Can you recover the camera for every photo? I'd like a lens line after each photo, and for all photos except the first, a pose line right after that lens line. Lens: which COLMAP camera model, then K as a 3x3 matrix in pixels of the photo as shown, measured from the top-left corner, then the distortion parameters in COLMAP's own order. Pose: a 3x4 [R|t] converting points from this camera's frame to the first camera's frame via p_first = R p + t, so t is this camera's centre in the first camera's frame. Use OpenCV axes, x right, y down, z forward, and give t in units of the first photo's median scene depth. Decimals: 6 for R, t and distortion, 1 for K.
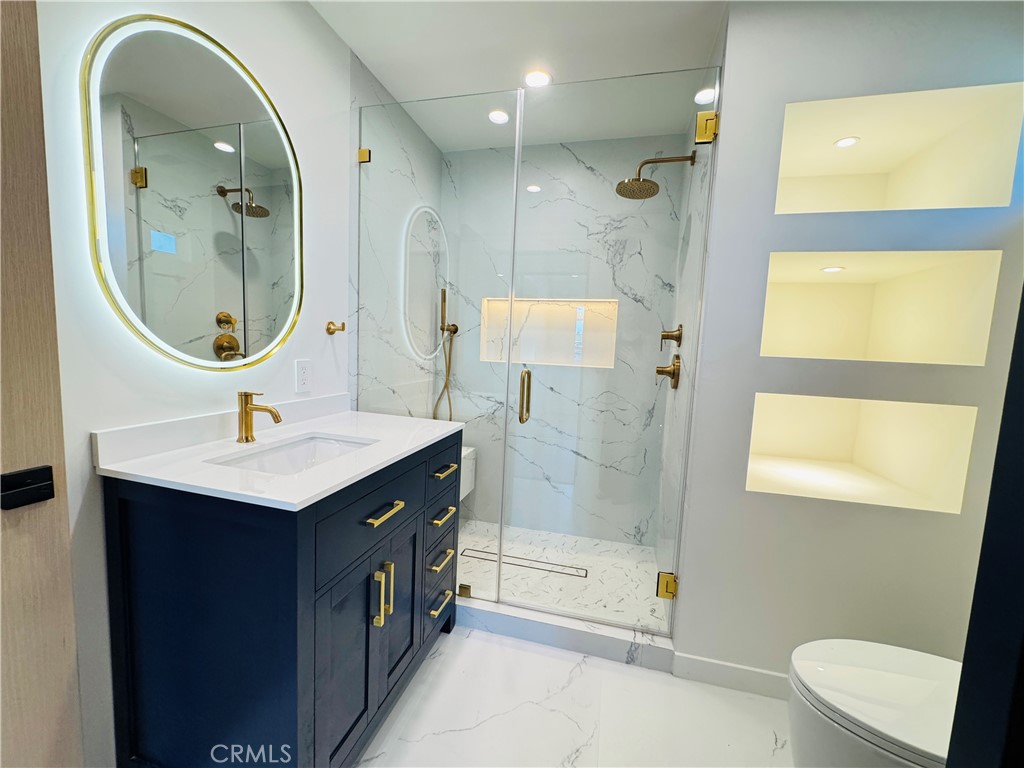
lens RADIAL K [[408.7, 0, 514.0], [0, 408.7, 385.7], [0, 0, 1]] dist [-0.001160, -0.000114]
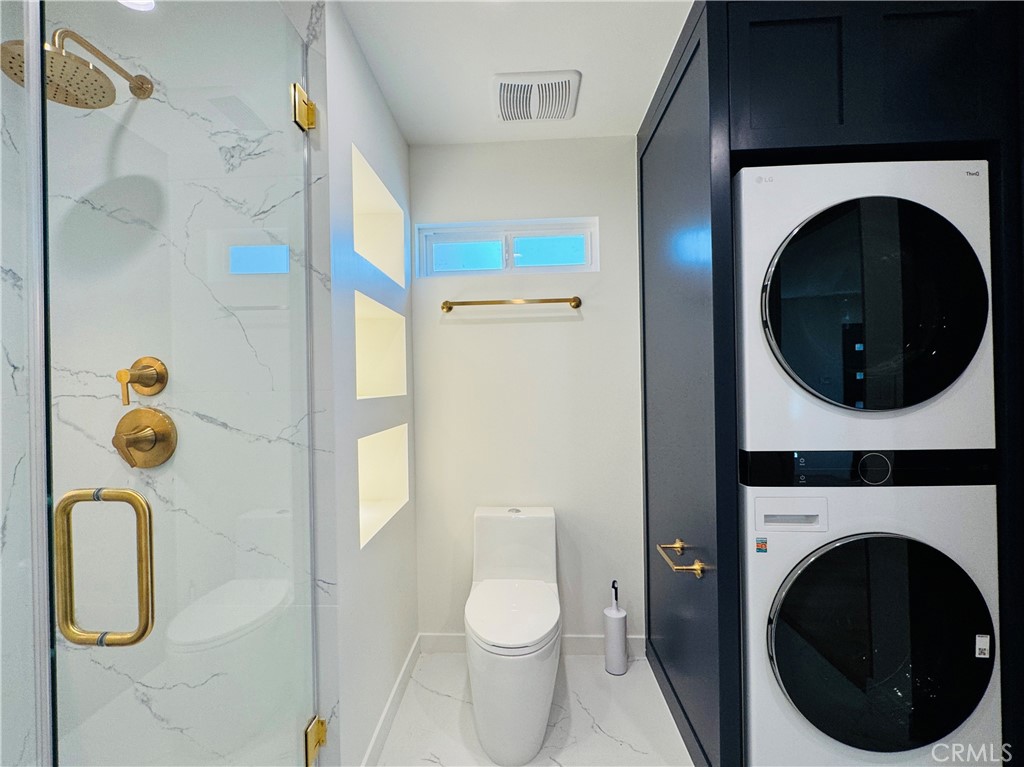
lens RADIAL K [[458.8, 0, 507.1], [0, 458.8, 383.0], [0, 0, 1]] dist [-0.000092, -0.000227]
pose [[-0.201424, -0.045301, 0.978456, -0.306877], [0.104214, 0.992269, 0.067394, -0.091798], [-0.973945, 0.115543, -0.195145, 0.557603]]
